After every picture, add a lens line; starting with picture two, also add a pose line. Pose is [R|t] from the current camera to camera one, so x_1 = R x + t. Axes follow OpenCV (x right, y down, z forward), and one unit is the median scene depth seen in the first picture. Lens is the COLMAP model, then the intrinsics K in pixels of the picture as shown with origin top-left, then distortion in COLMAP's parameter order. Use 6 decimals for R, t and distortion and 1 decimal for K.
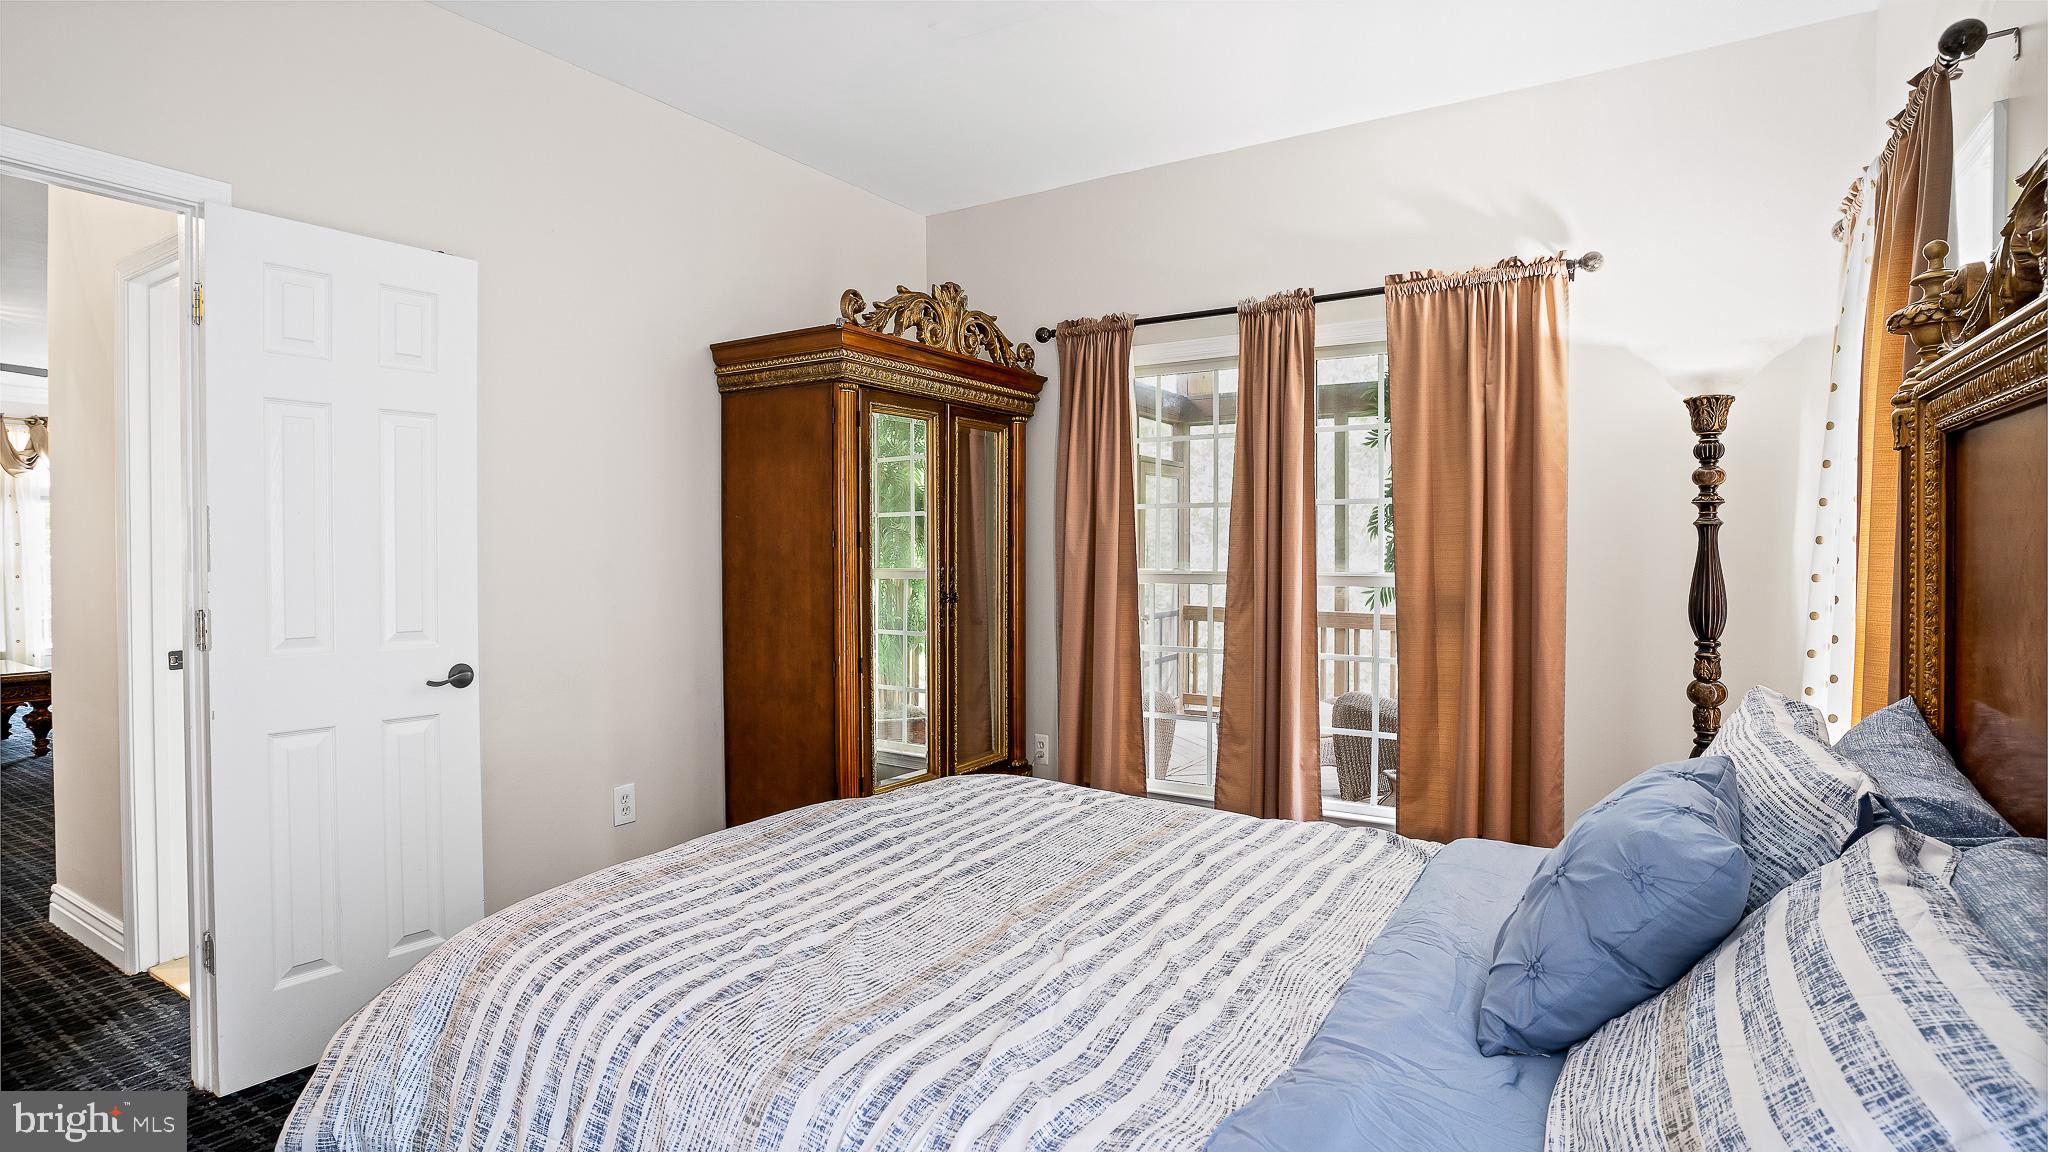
lens RADIAL K [[1017.3, 0, 1017.4], [0, 1017.3, 571.6], [0, 0, 1]] dist [-0.075131, 0.034939]
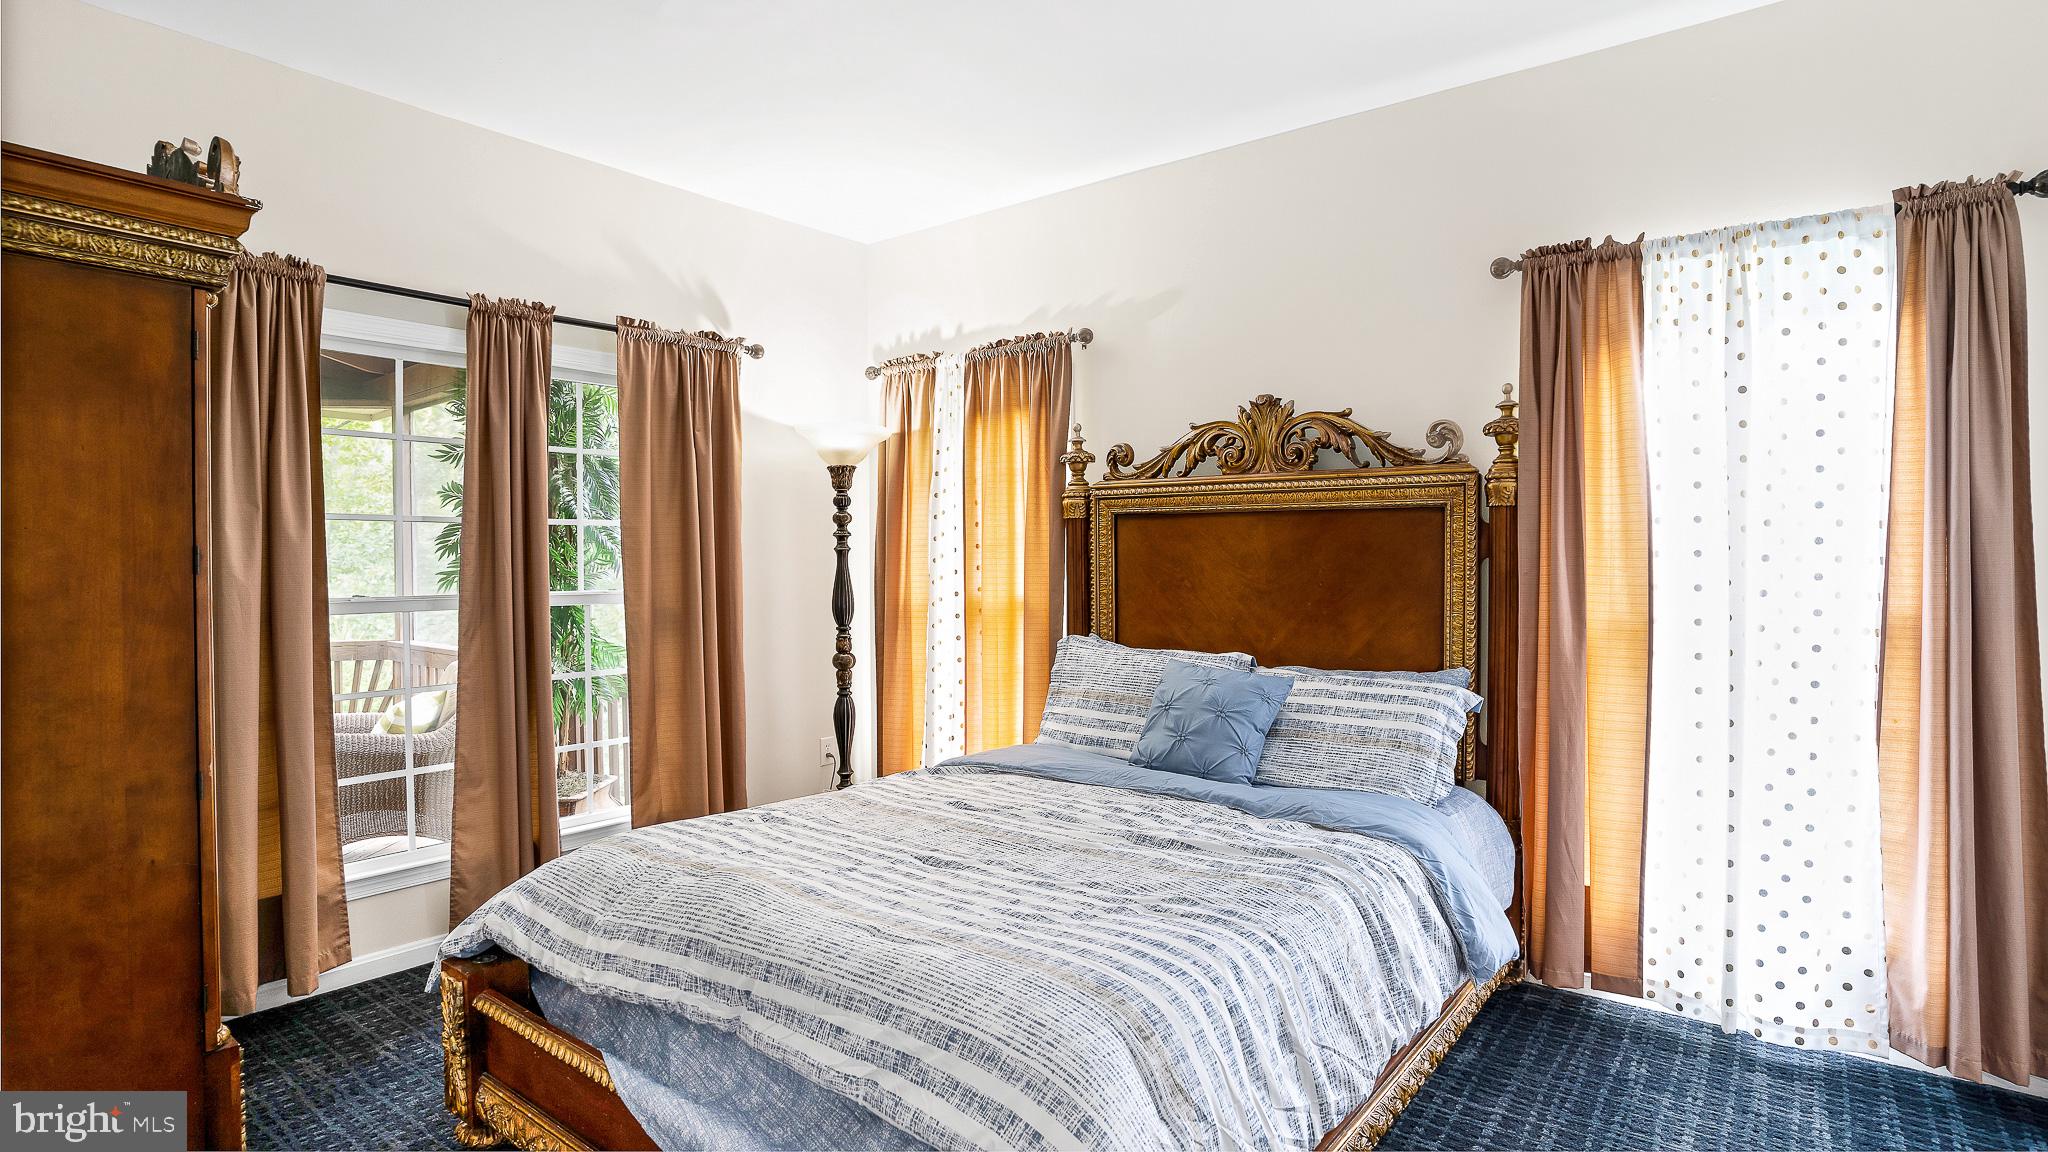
lens RADIAL K [[1017.1, 0, 1029.0], [0, 1017.1, 592.3], [0, 0, 1]] dist [-0.083492, 0.034476]
pose [[0.081694, -0.032581, 0.996125, -0.835860], [0.025946, 0.999196, 0.030554, -0.022618], [-0.996320, 0.023349, 0.082473, 0.586485]]
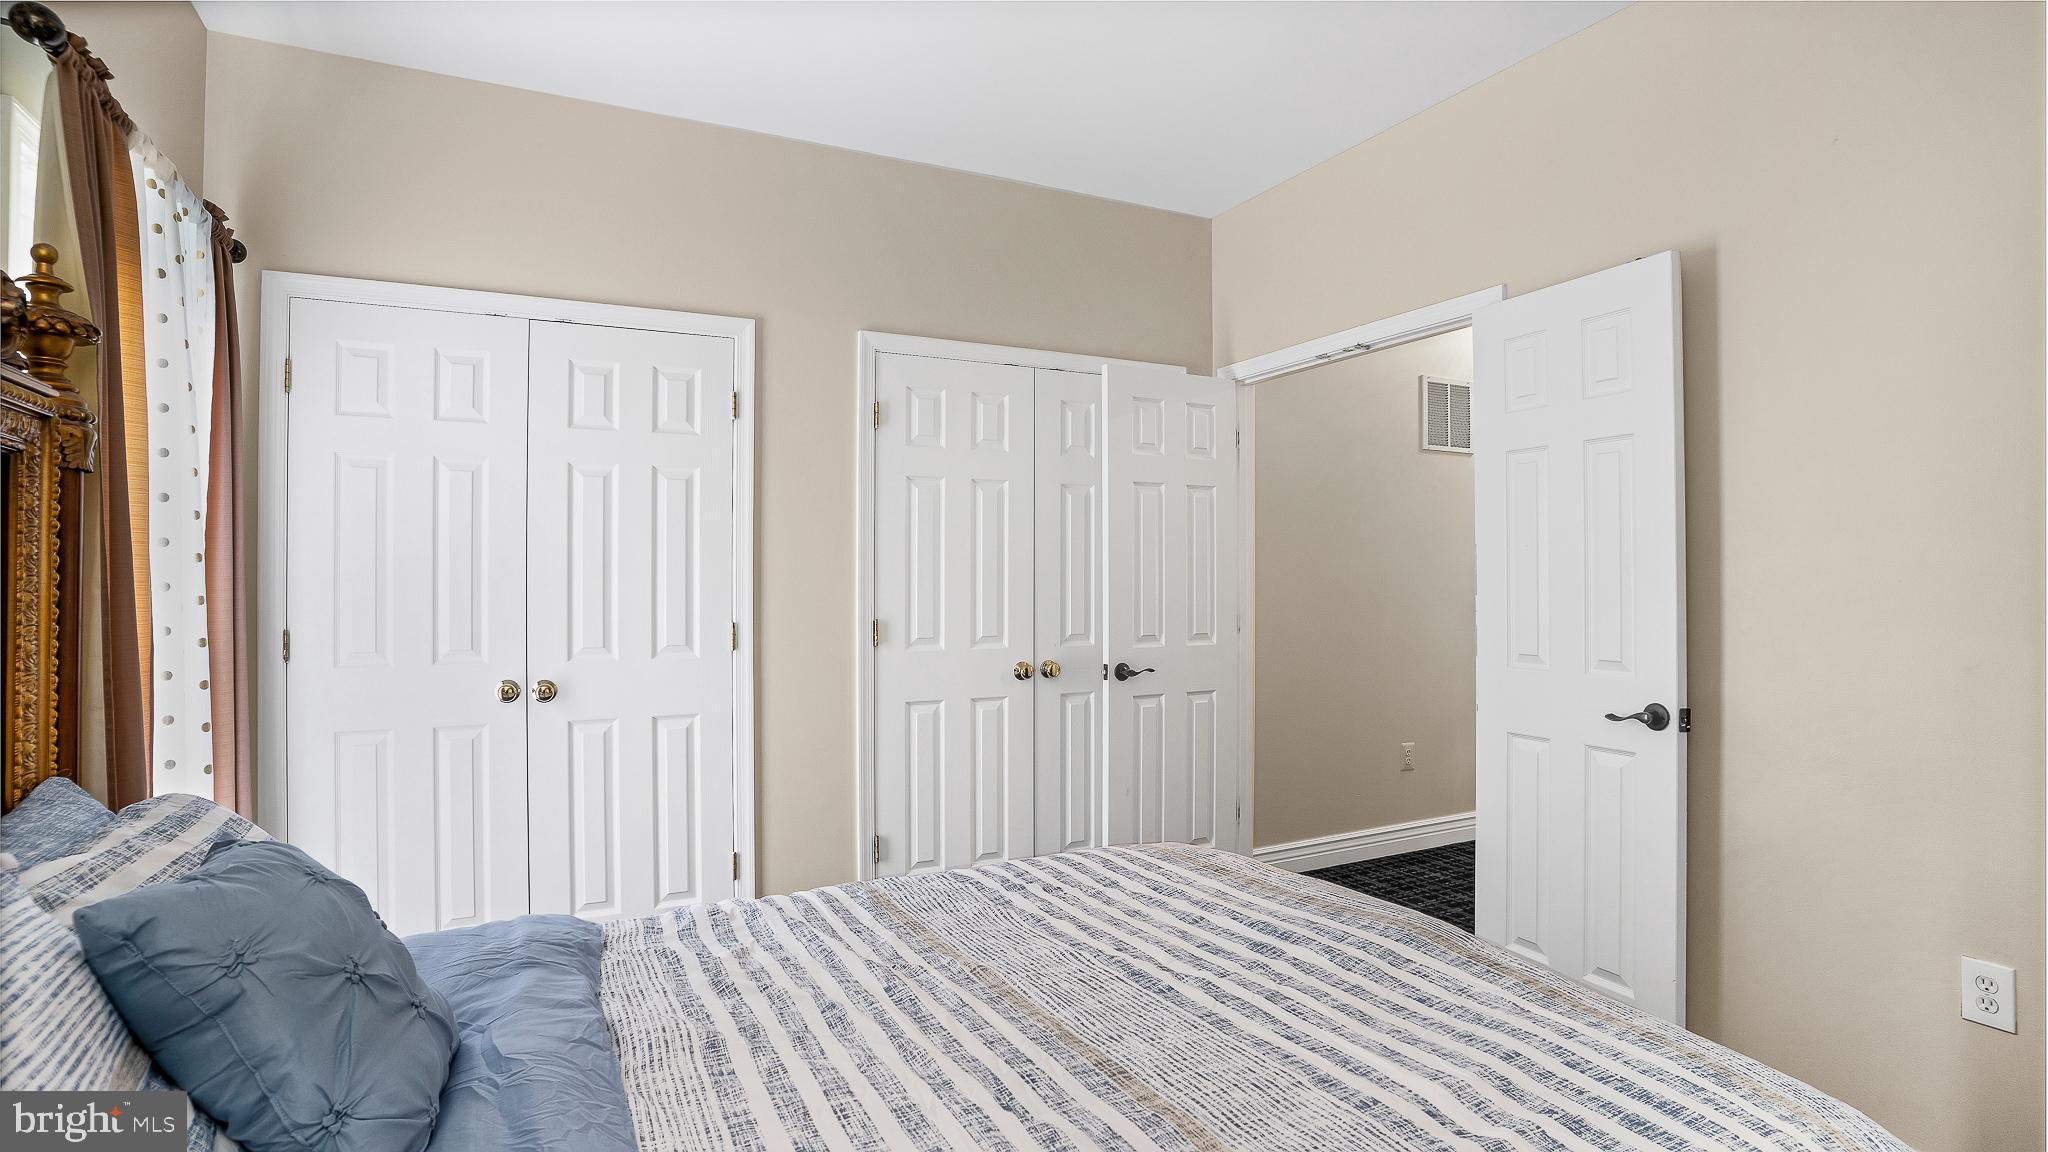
lens RADIAL K [[1012.1, 0, 1024.0], [0, 1012.1, 576.0], [0, 0, 1]] dist [-0.075814, 0.035360]
pose [[-0.500743, -0.001590, -0.865595, 0.495877], [-0.015710, 0.999850, 0.007252, -0.019895], [0.865454, 0.017230, -0.500693, 0.944014]]
